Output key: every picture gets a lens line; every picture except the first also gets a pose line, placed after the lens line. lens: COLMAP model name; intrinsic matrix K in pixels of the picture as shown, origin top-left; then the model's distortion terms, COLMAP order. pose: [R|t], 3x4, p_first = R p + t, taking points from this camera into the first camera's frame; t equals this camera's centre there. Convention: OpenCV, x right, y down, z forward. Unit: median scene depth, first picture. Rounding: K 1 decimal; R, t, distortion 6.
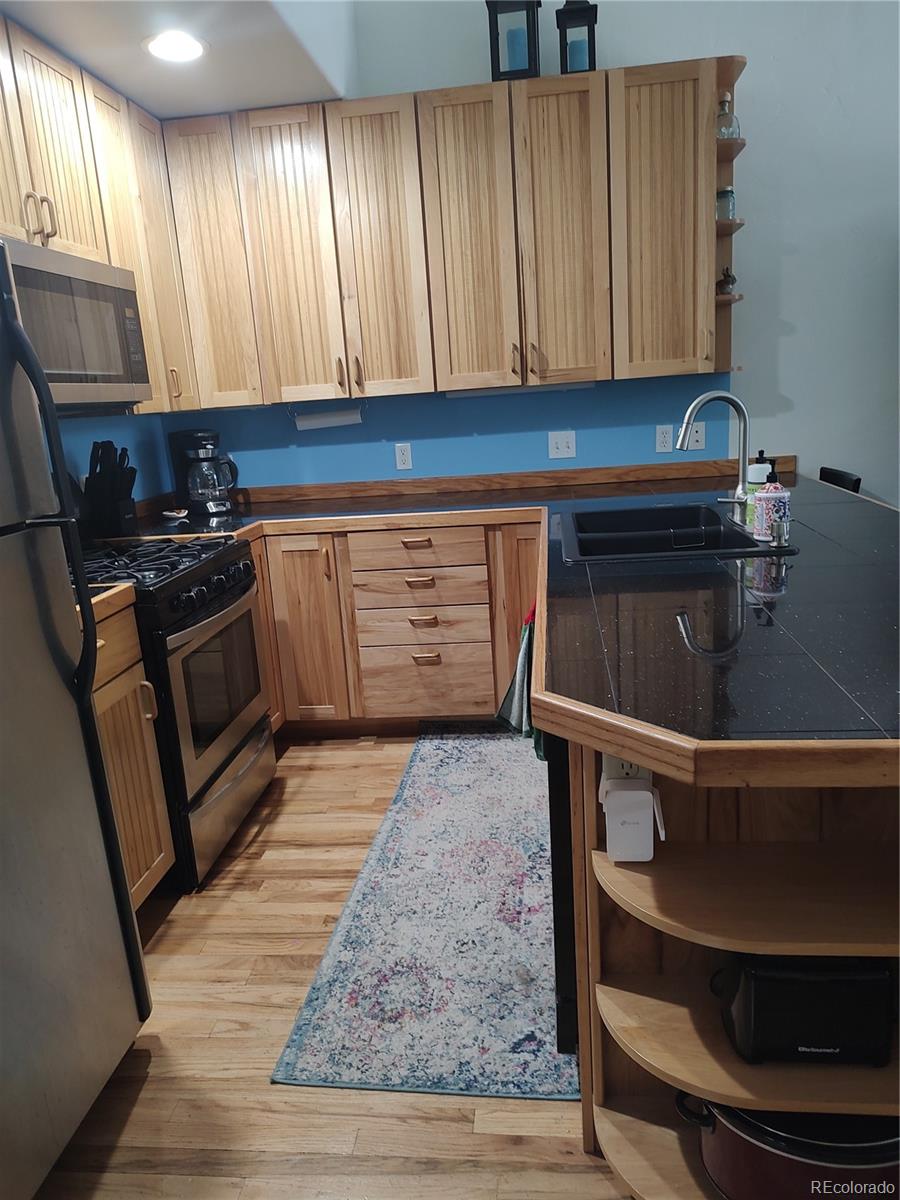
lens RADIAL K [[856.6, 0, 455.4], [0, 856.6, 606.0], [0, 0, 1]] dist [0.007063, -0.004768]
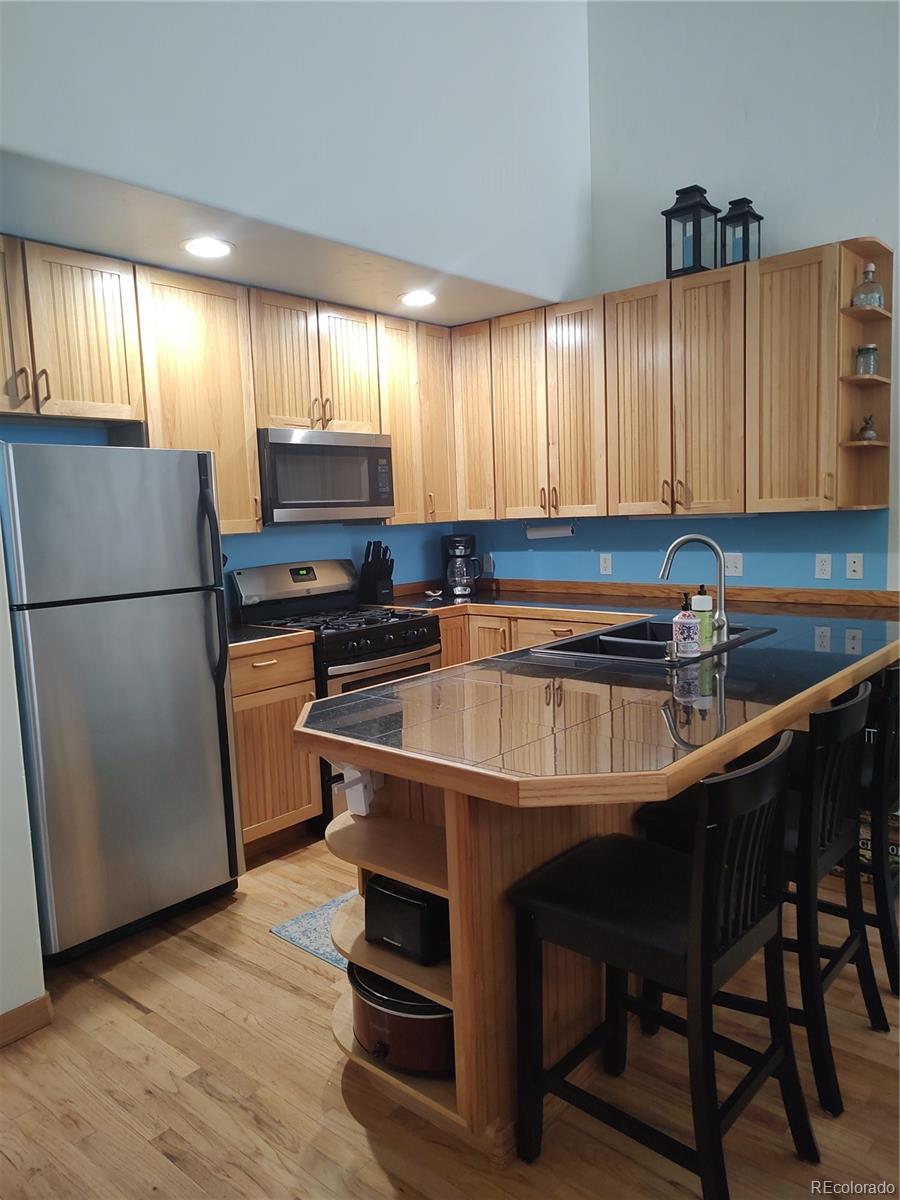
lens RADIAL K [[856.6, 0, 455.4], [0, 856.6, 606.0], [0, 0, 1]] dist [0.007063, -0.004768]
pose [[0.824132, 0.101306, -0.557265, 0.517469], [-0.155585, 0.986518, -0.050753, -0.022394], [0.544610, 0.128529, 0.828782, -0.146688]]
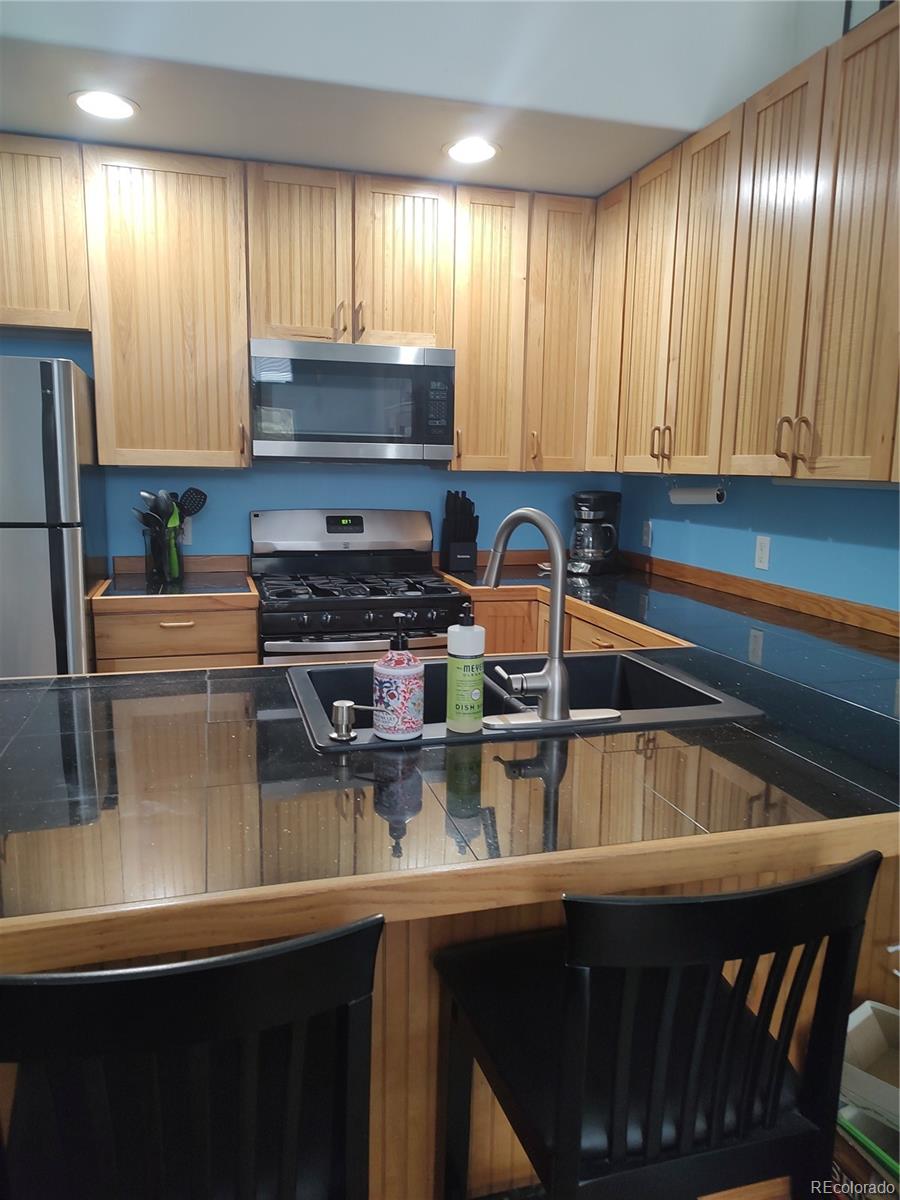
lens RADIAL K [[870.8, 0, 450.0], [0, 870.8, 600.0], [0, 0, 1]] dist [0.013539, 0.001462]
pose [[0.367445, 0.219532, -0.903764, 0.643280], [-0.266224, 0.955908, 0.123959, -0.178890], [0.891128, 0.195055, 0.409688, 0.490794]]
